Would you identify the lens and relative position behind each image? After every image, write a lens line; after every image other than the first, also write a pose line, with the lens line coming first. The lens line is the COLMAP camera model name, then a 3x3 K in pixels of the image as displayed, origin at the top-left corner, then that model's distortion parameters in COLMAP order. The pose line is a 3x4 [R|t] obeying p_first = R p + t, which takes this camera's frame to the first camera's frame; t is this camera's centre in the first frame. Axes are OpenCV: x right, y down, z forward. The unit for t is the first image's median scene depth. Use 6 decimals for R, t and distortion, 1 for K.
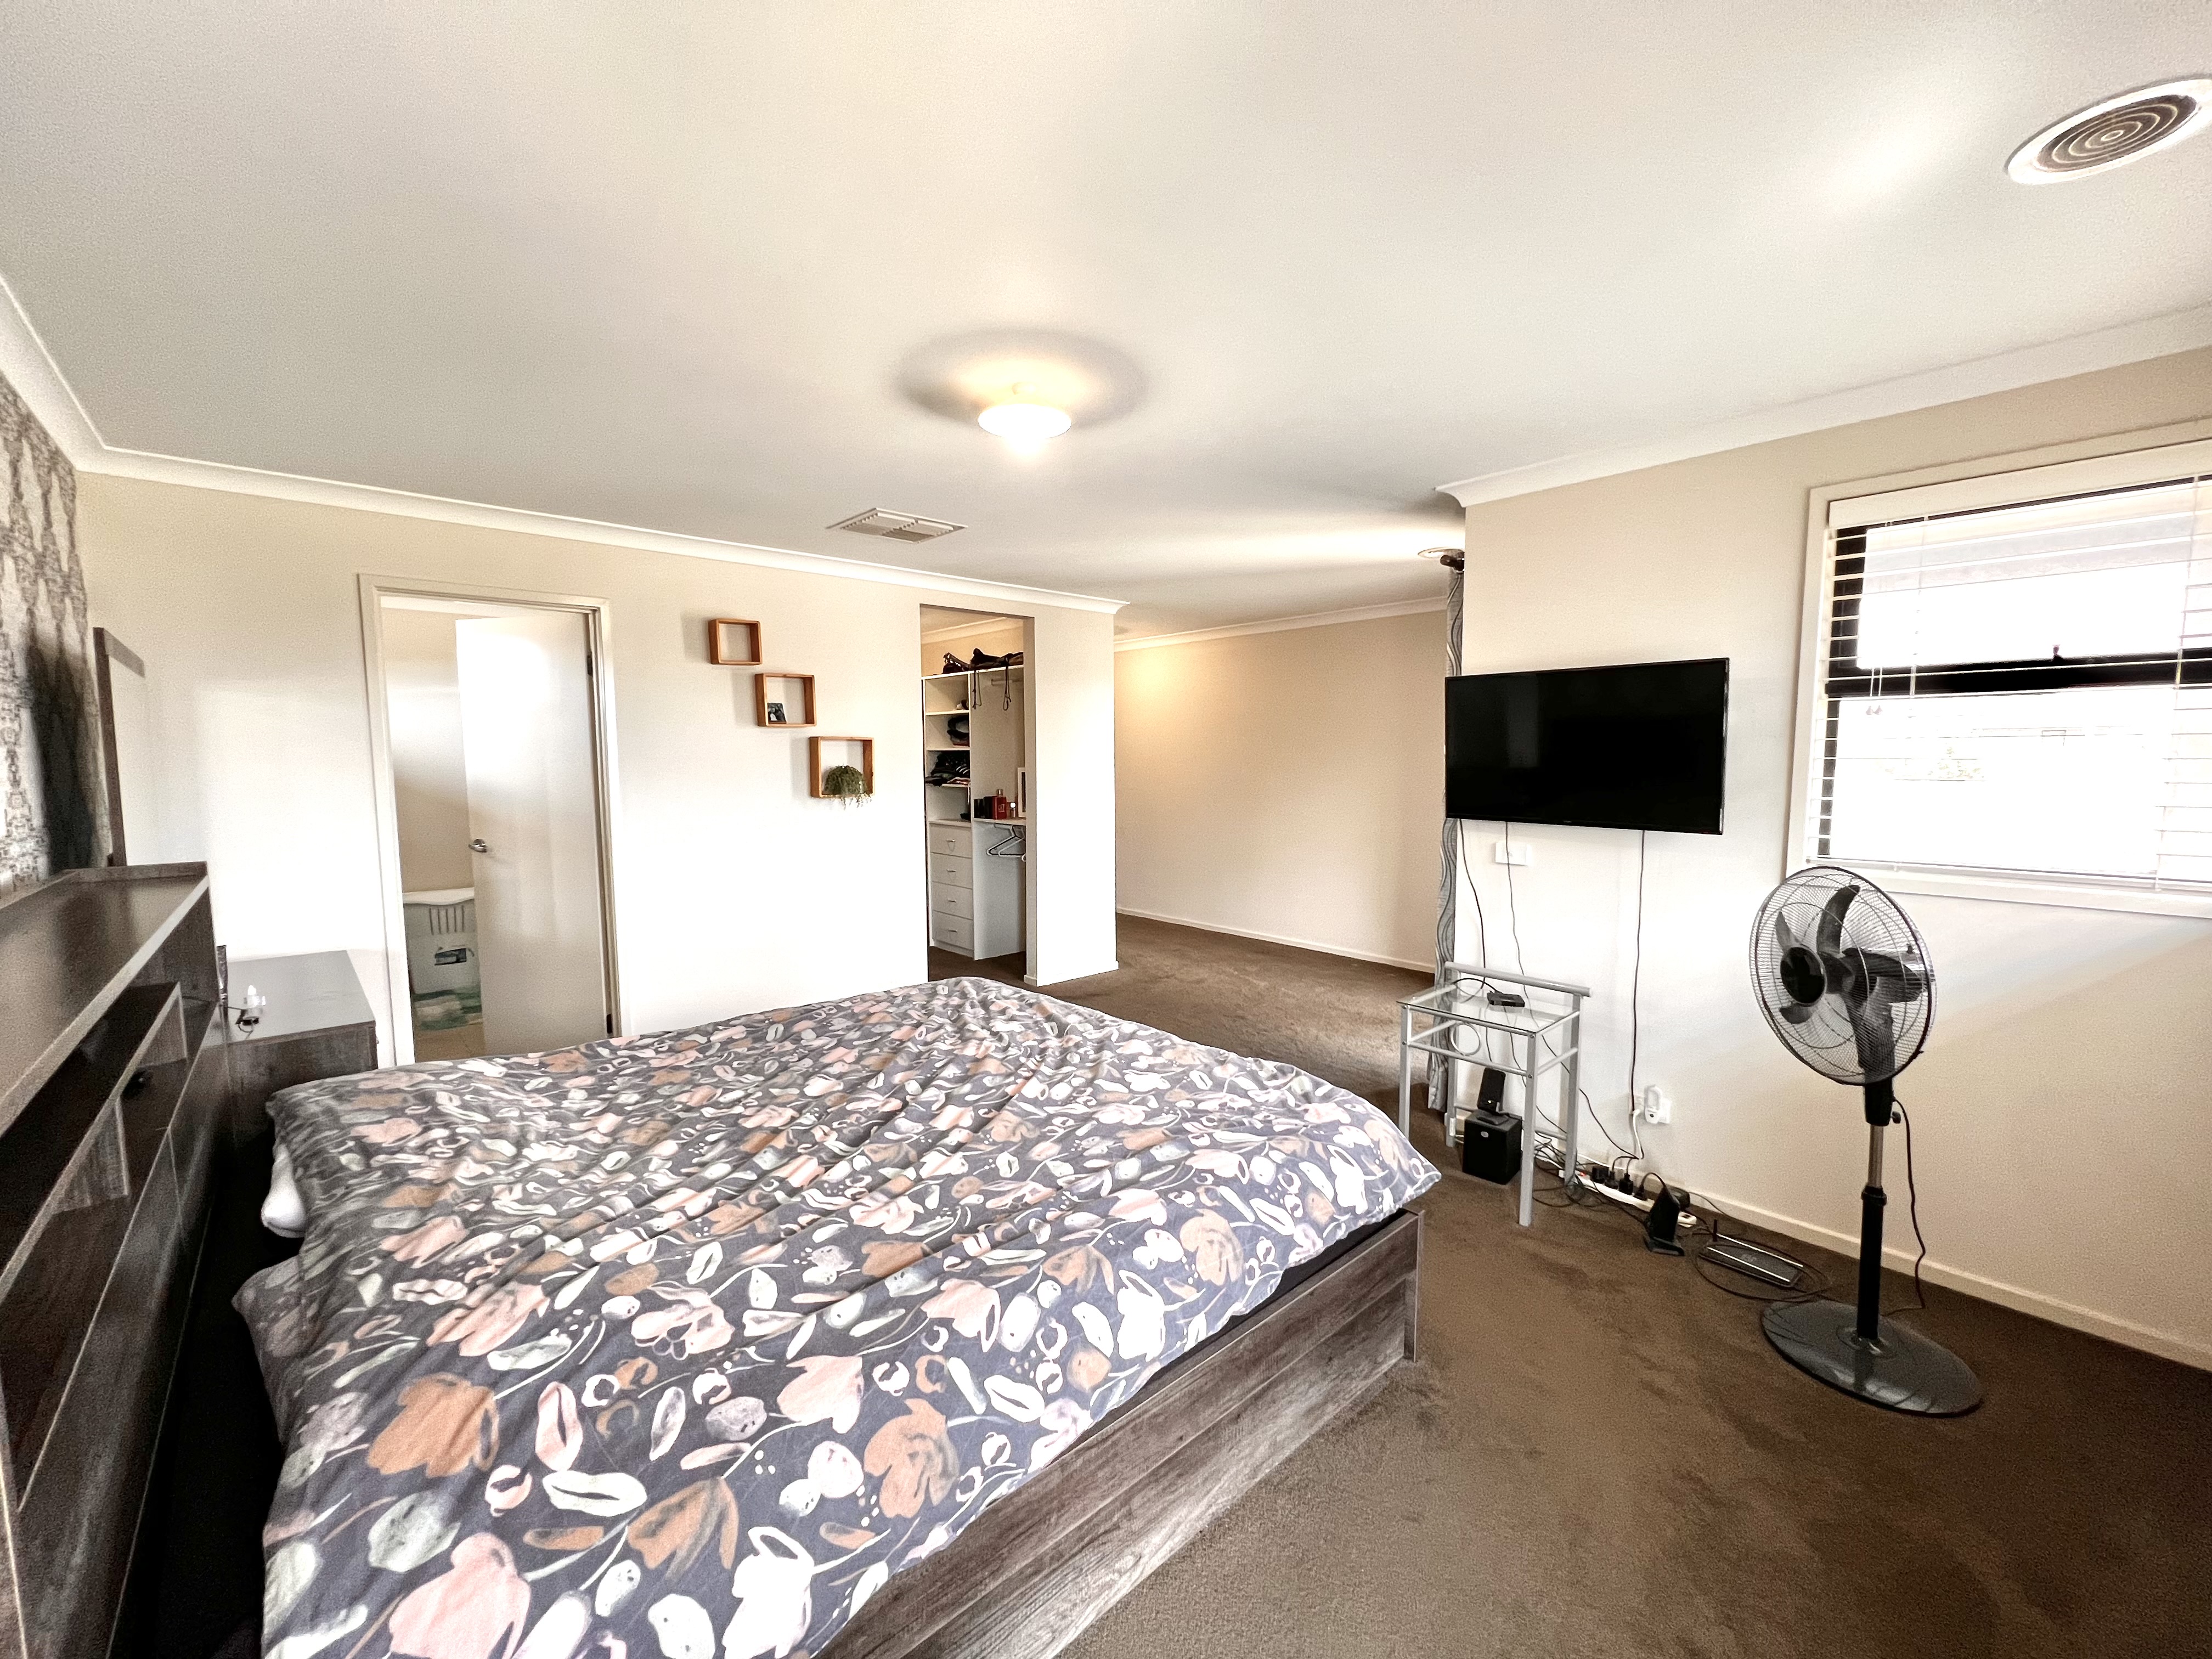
lens RADIAL K [[886.0, 0, 1106.0], [0, 886.0, 829.5], [0, 0, 1]] dist [-0.002956, 0.000689]
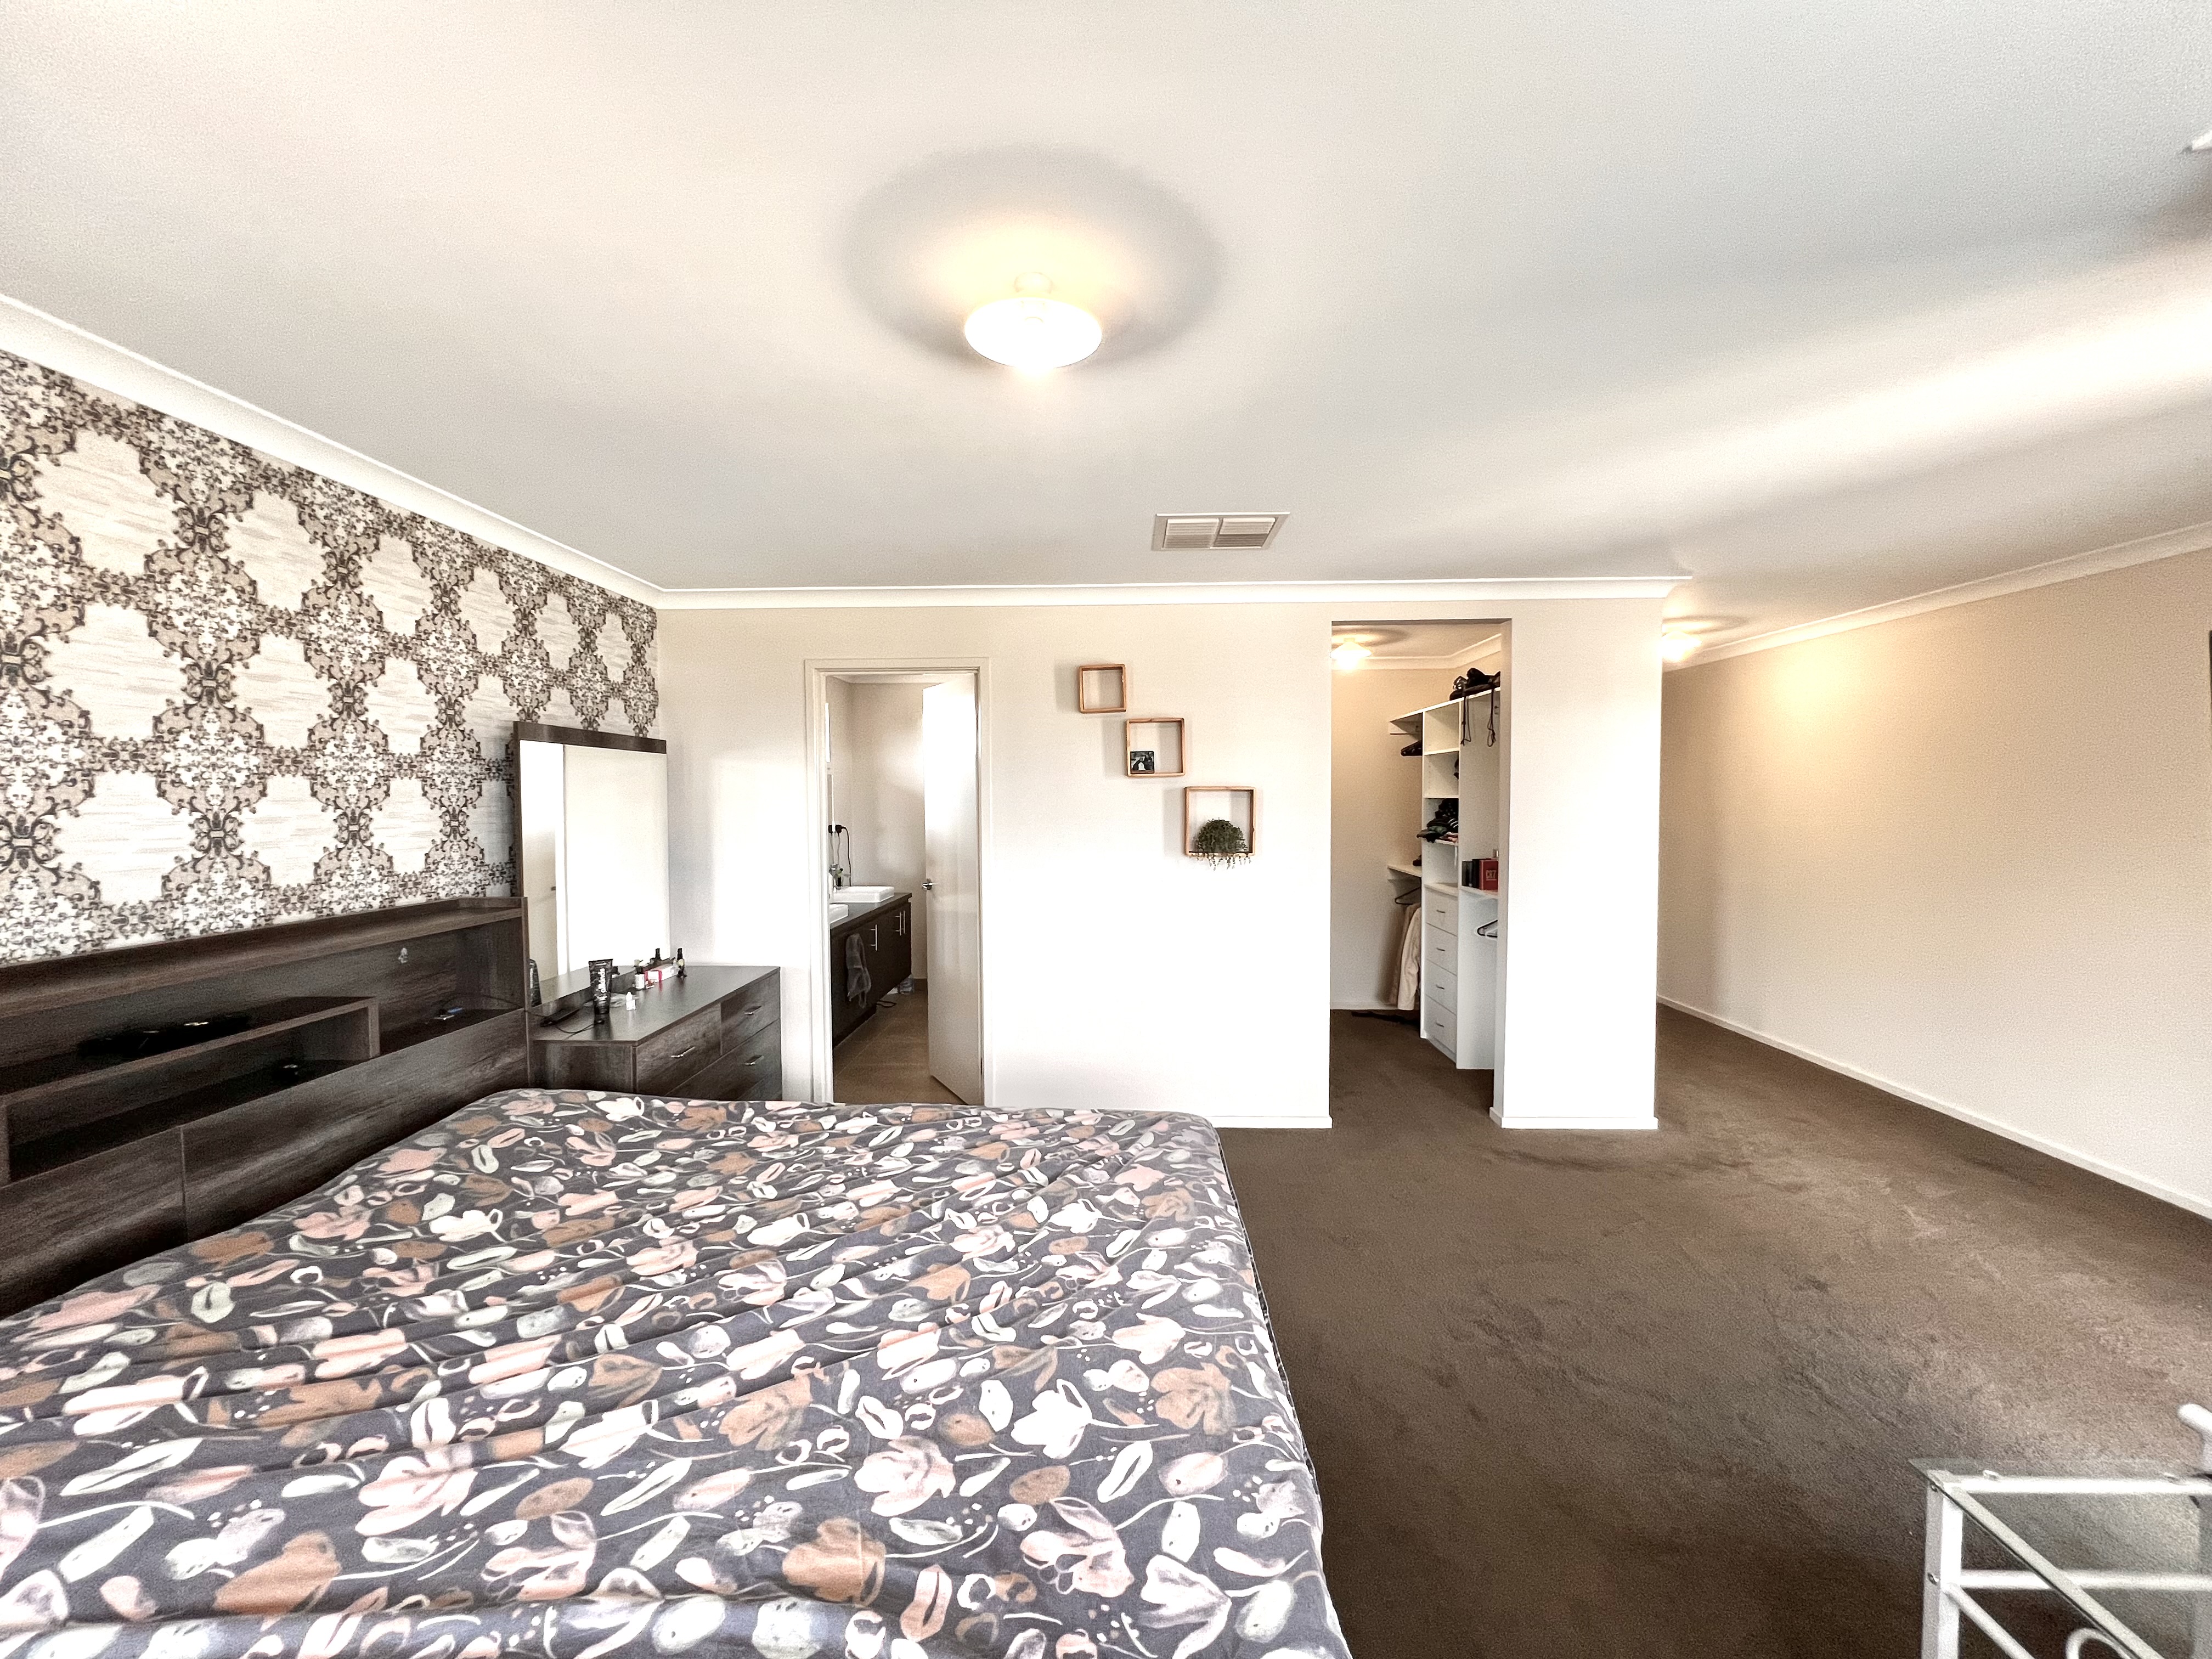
lens RADIAL K [[886.0, 0, 1106.0], [0, 886.0, 829.5], [0, 0, 1]] dist [-0.002956, 0.000689]
pose [[0.721759, 0.024510, -0.691711, 0.410549], [-0.055432, 0.998210, -0.022470, -0.068995], [0.689922, 0.054560, 0.721825, 0.558910]]
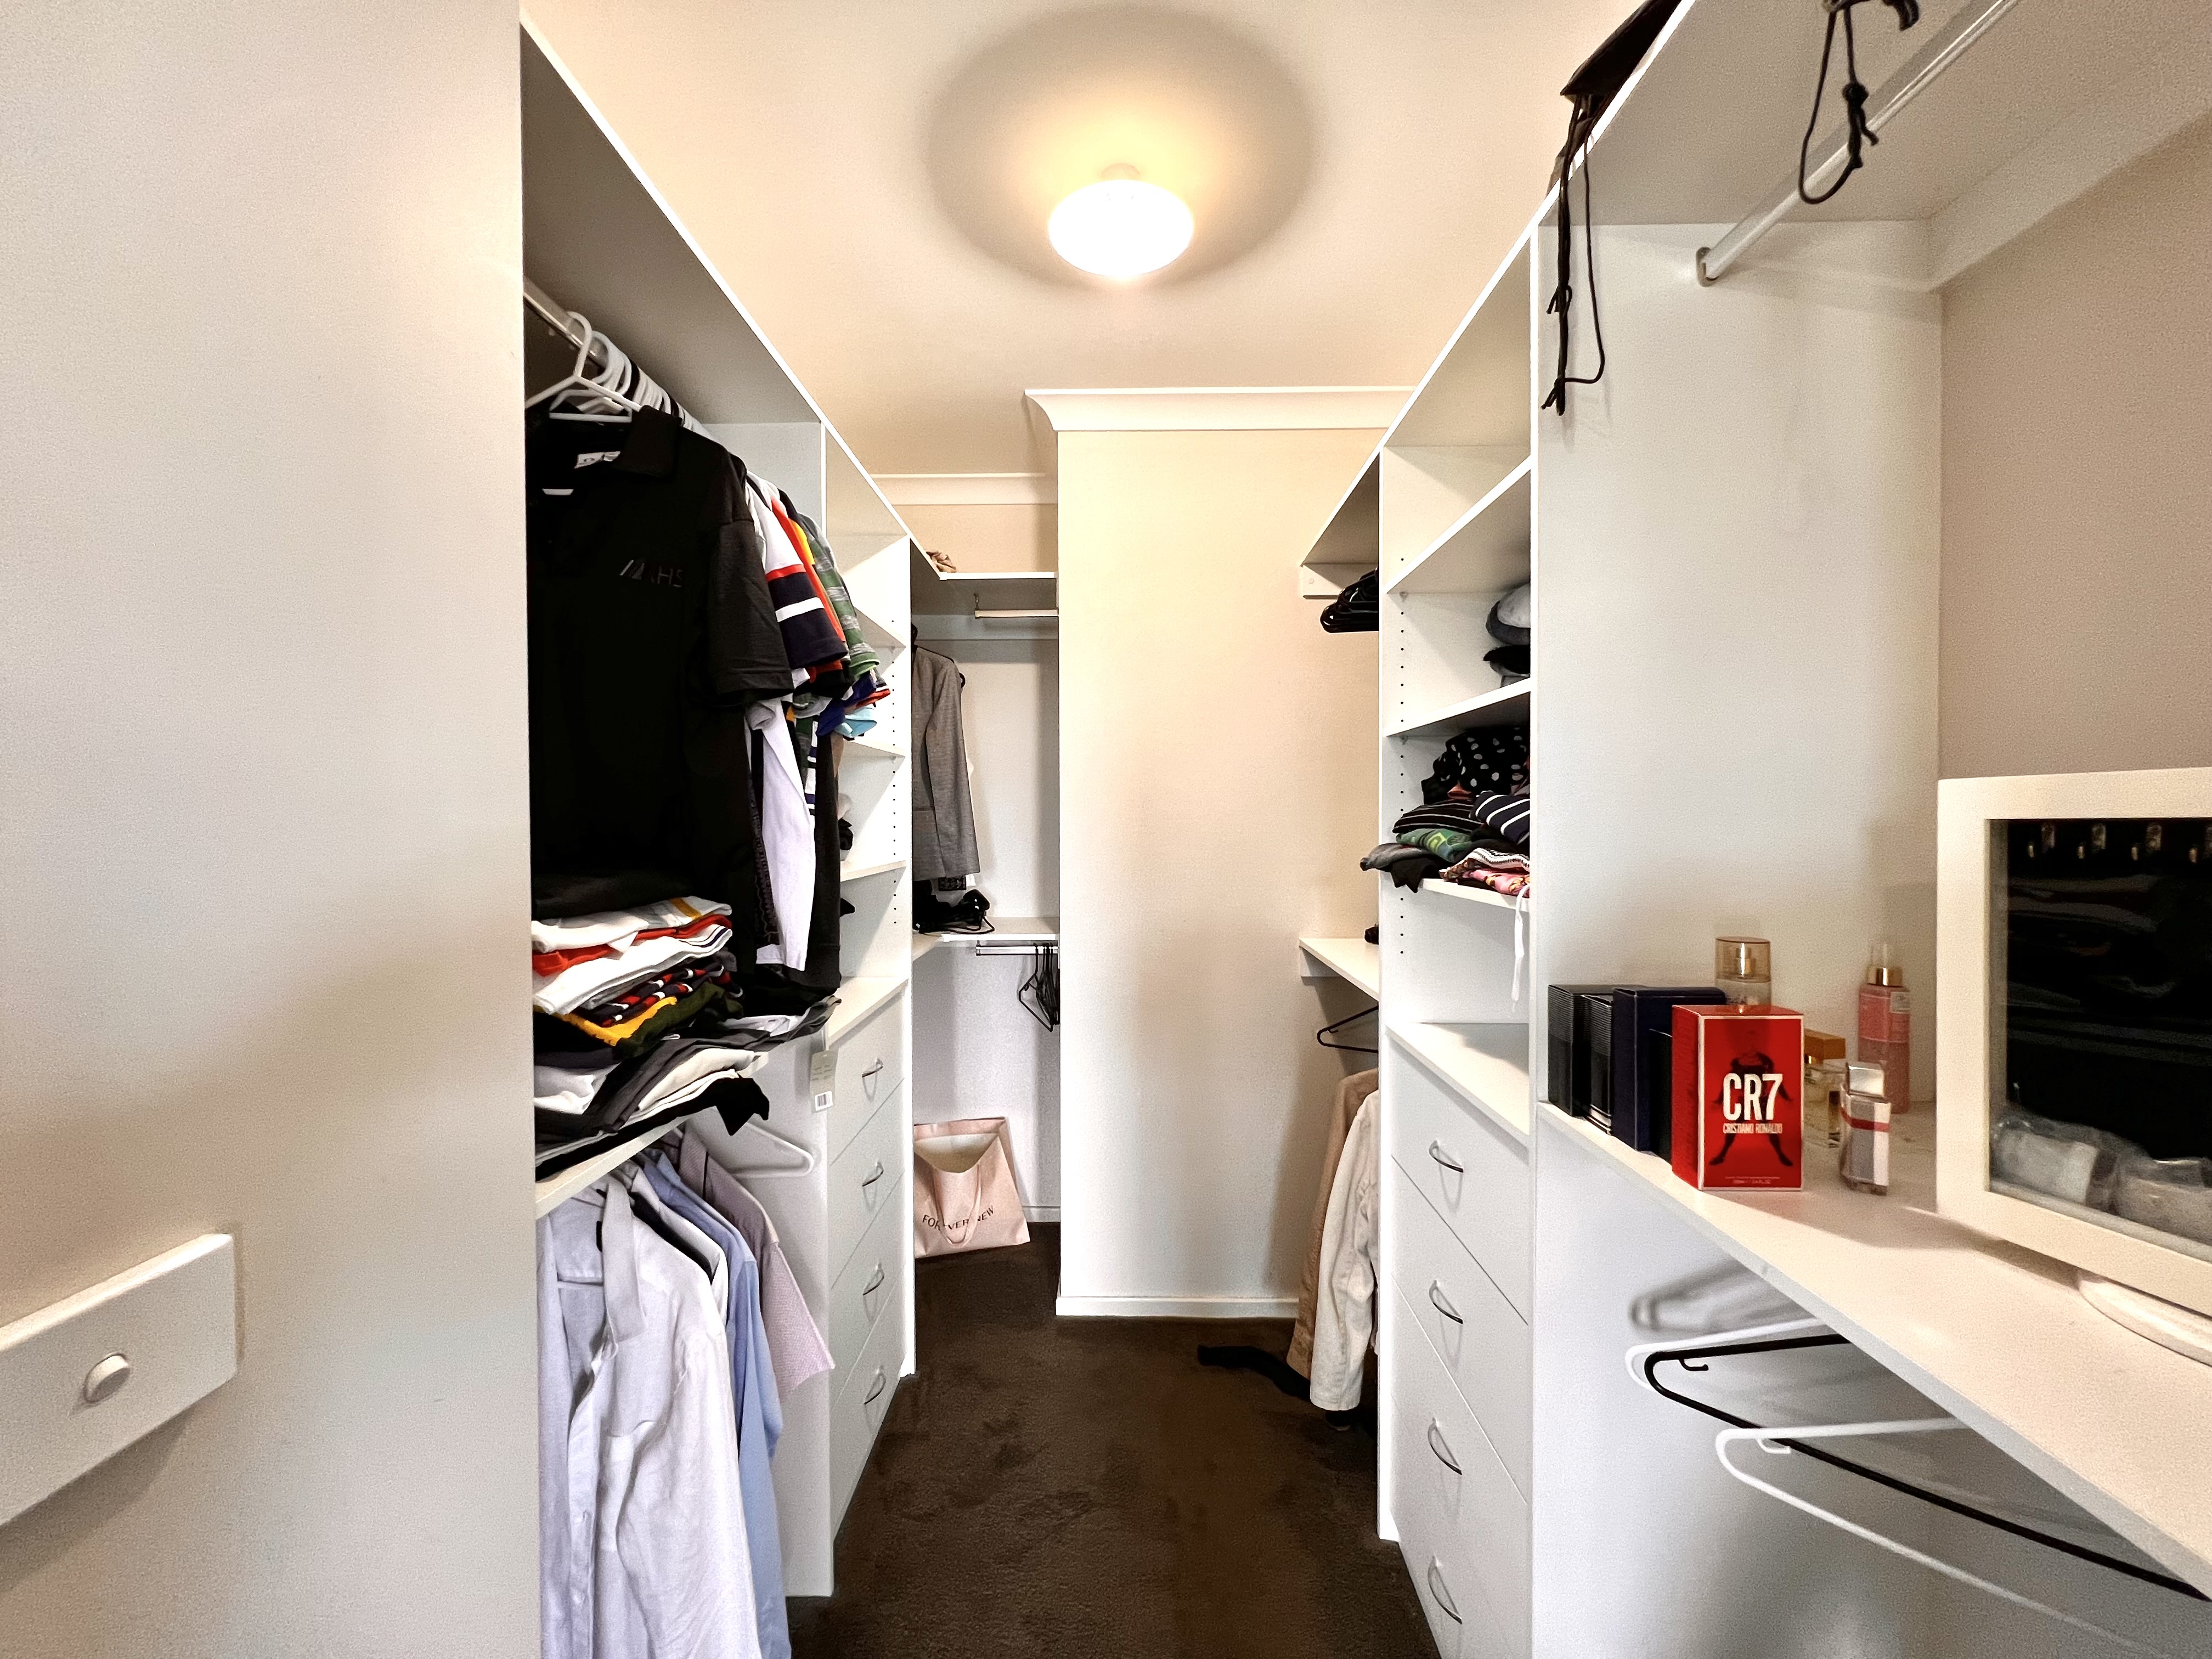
lens RADIAL K [[886.0, 0, 1106.0], [0, 886.0, 829.5], [0, 0, 1]] dist [-0.002956, 0.000689]
pose [[0.737703, 0.004633, -0.675109, -0.248557], [-0.061668, 0.996258, -0.060549, -0.121325], [0.672303, 0.086300, 0.735229, 2.065927]]
